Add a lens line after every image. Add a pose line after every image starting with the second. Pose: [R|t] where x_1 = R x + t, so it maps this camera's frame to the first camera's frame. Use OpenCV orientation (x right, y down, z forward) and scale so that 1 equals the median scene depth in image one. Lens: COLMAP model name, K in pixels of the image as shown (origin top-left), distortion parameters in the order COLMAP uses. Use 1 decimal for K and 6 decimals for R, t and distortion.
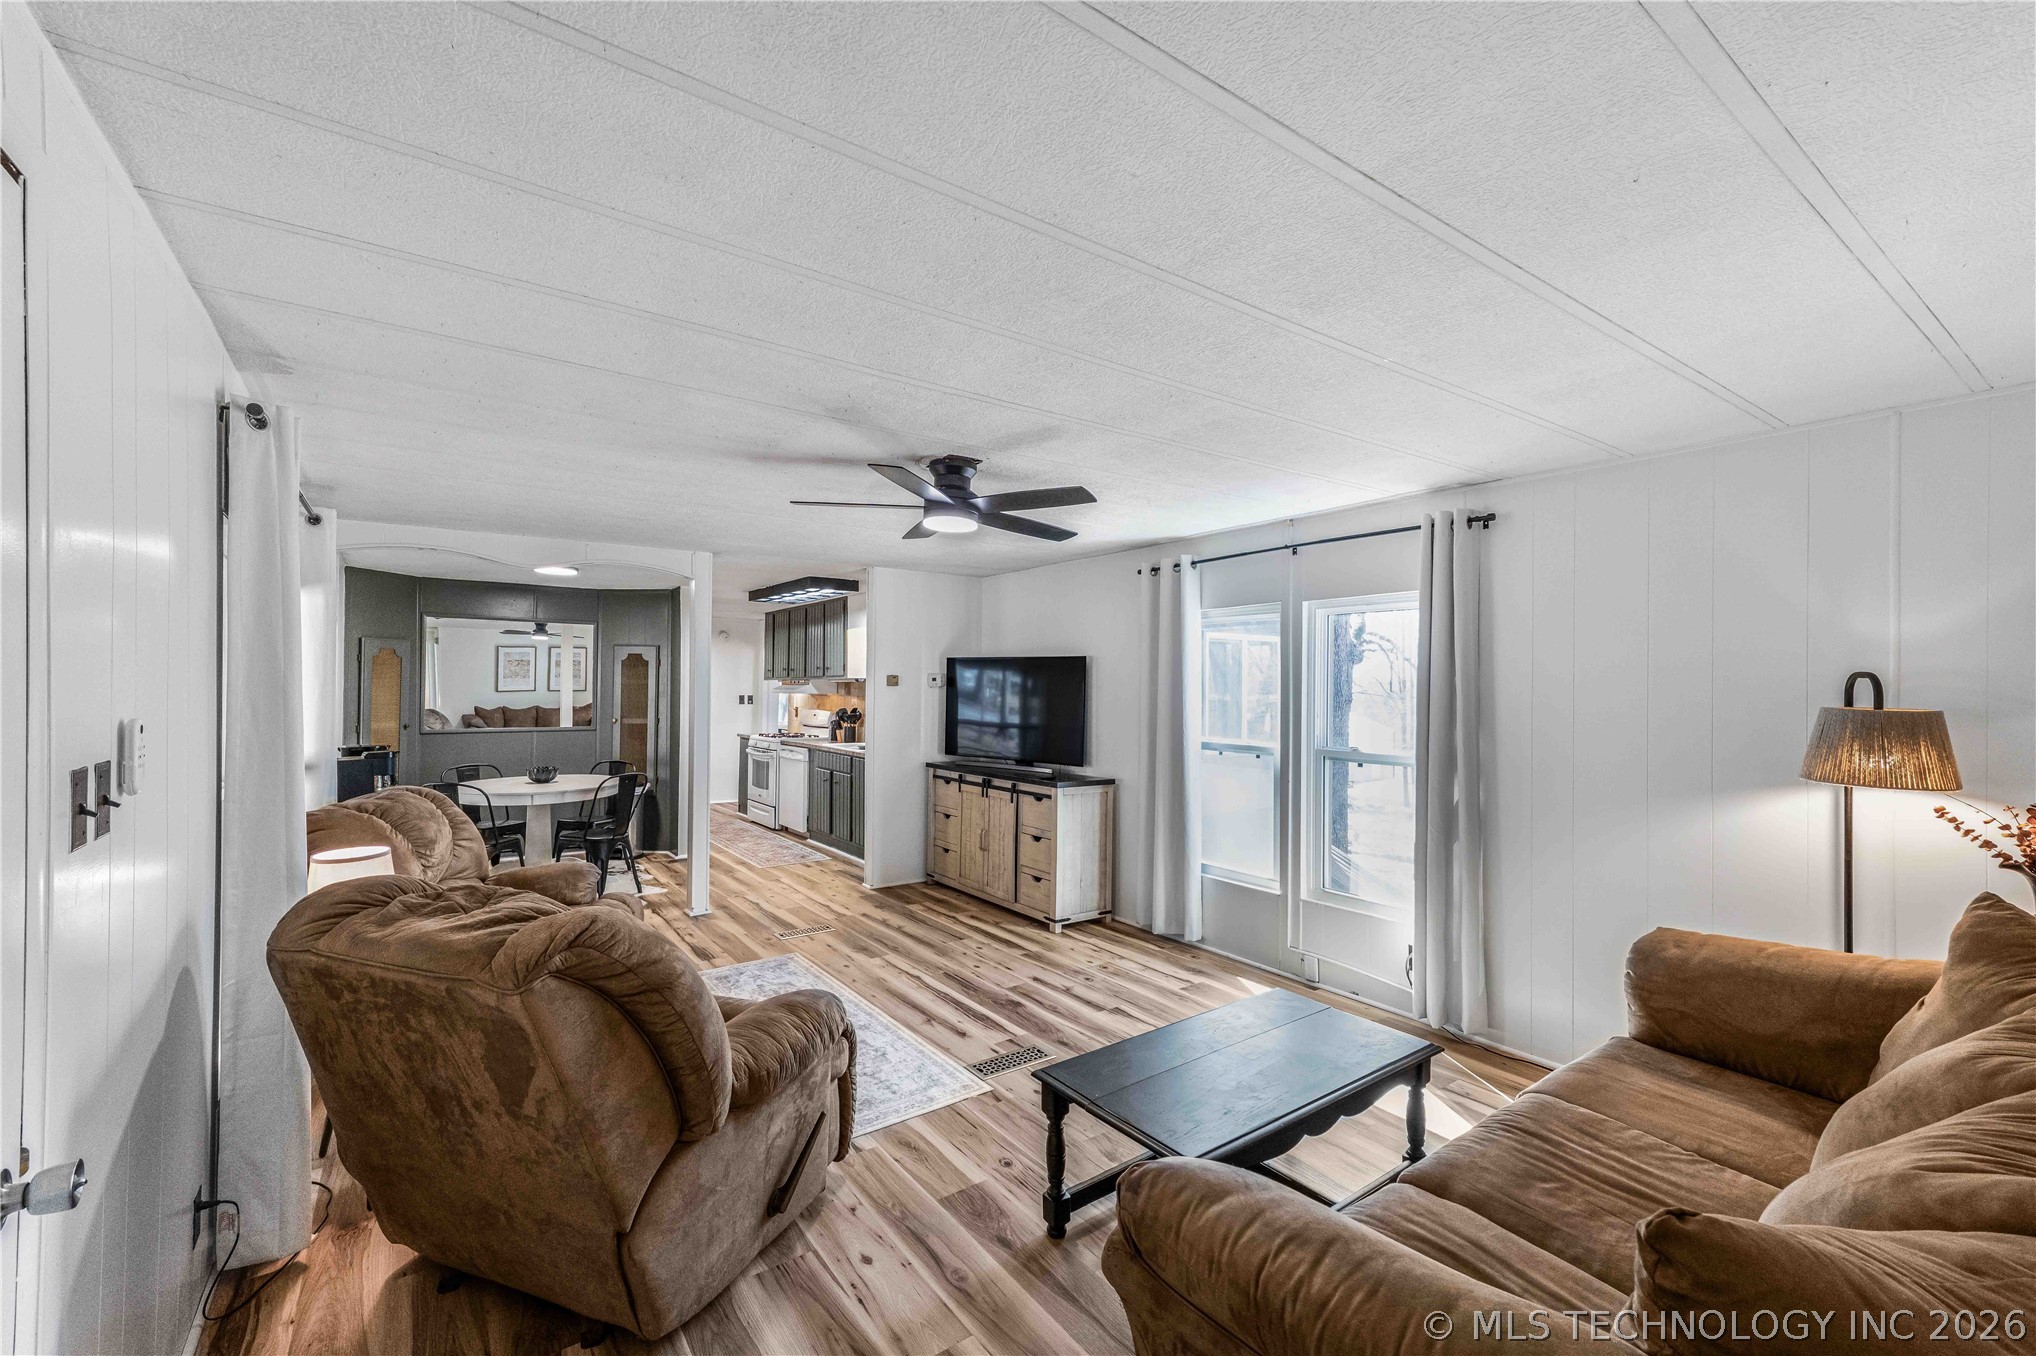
lens RADIAL K [[845.7, 0, 1018.0], [0, 845.7, 678.0], [0, 0, 1]] dist [0.011494, 0.000215]
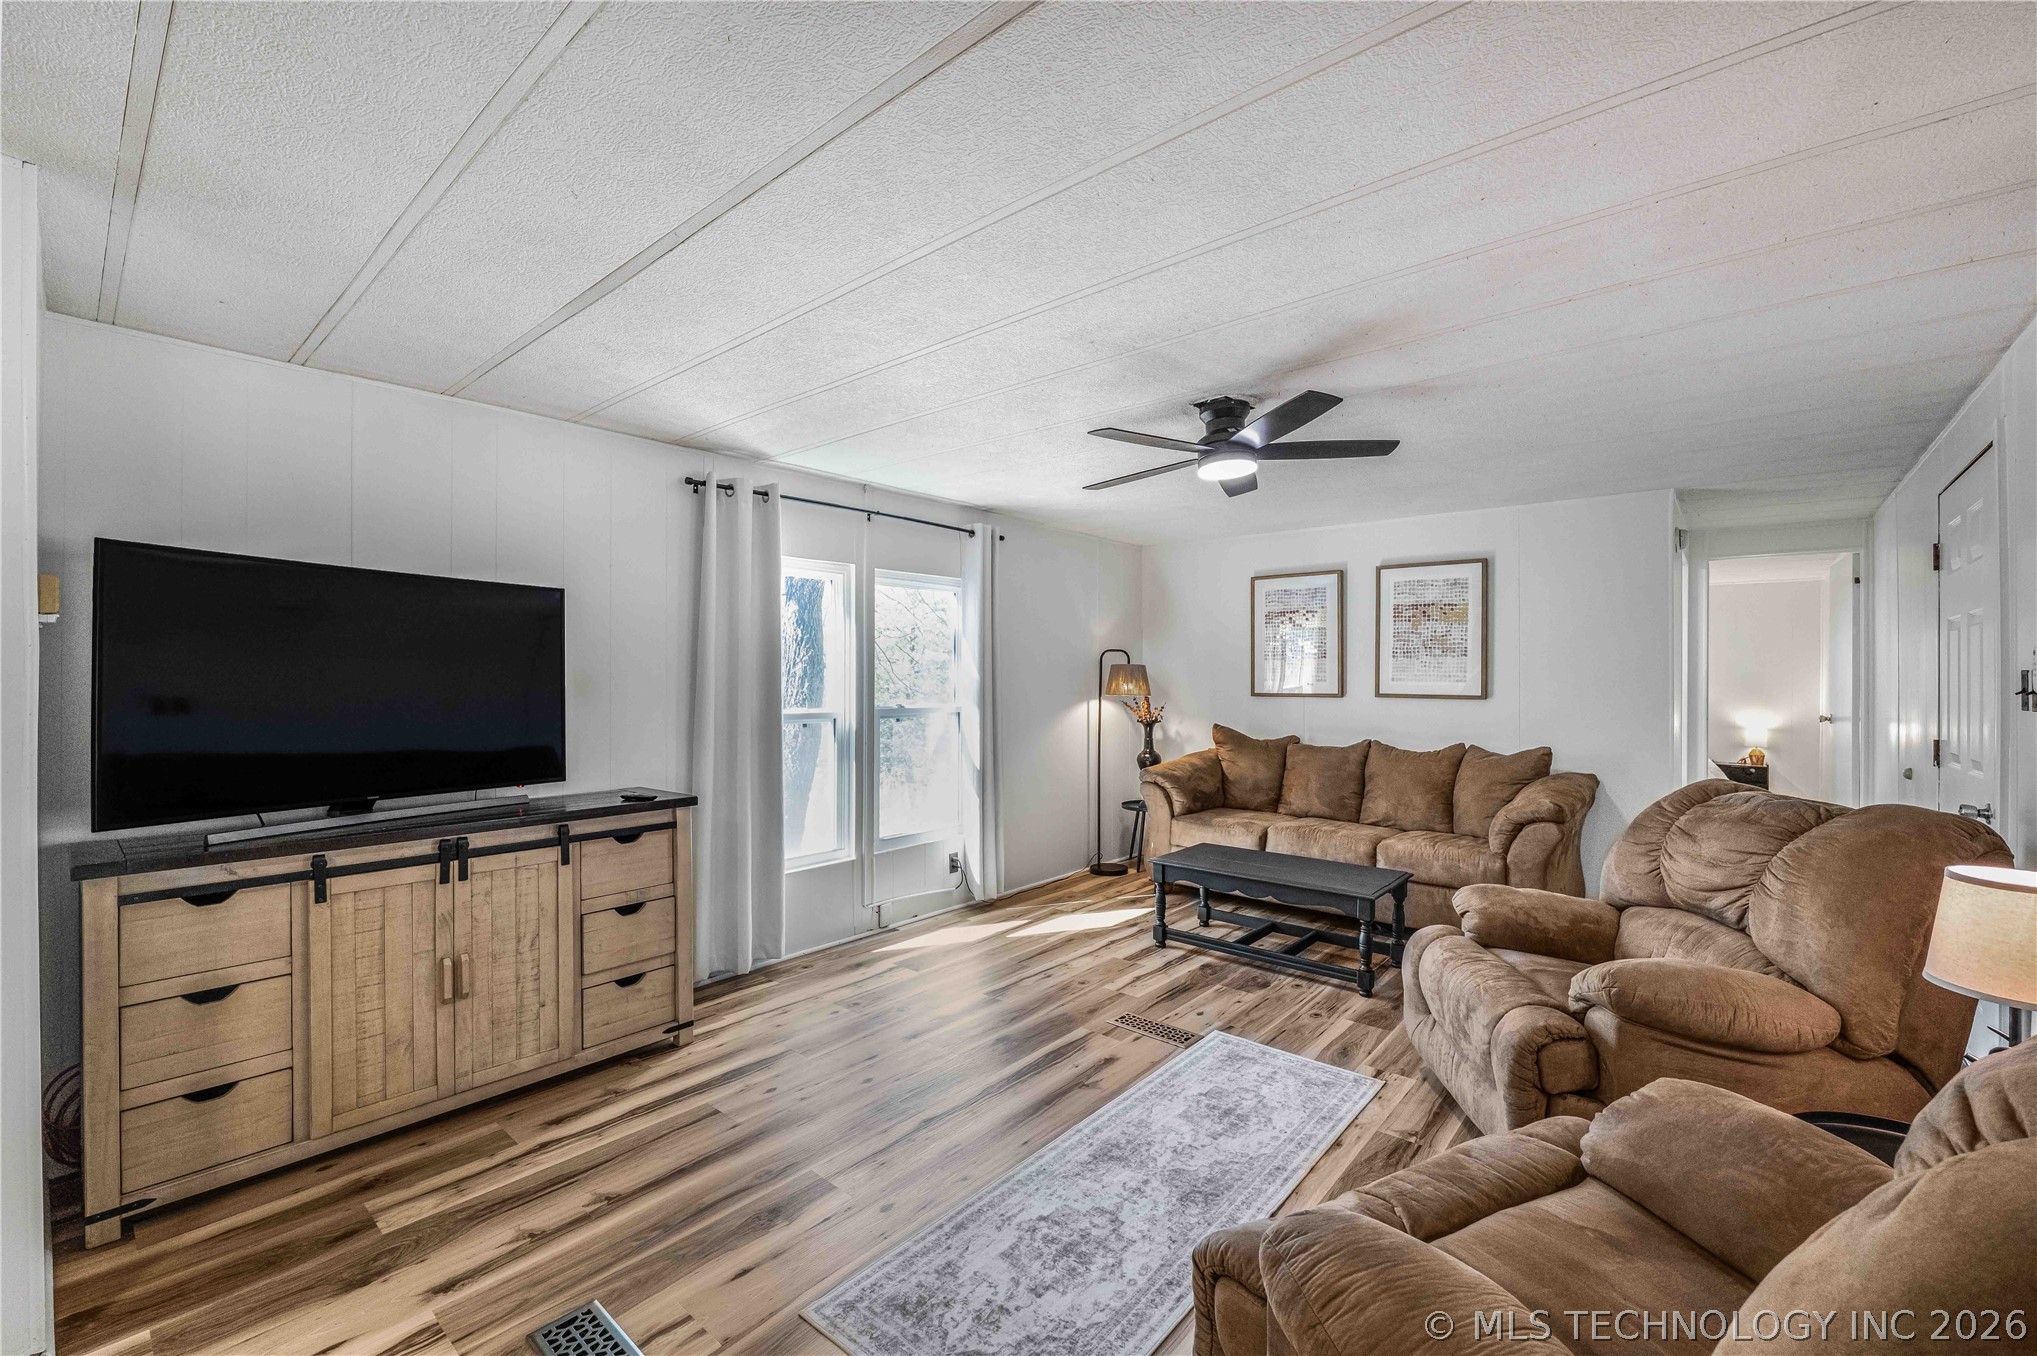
lens RADIAL K [[846.6, 0, 987.4], [0, 846.6, 675.4], [0, 0, 1]] dist [-0.013421, -0.000054]
pose [[-0.219158, -0.002864, 0.975685, -0.602022], [-0.007844, 0.999969, 0.001174, 0.033194], [-0.975658, -0.007396, -0.219174, 0.930956]]
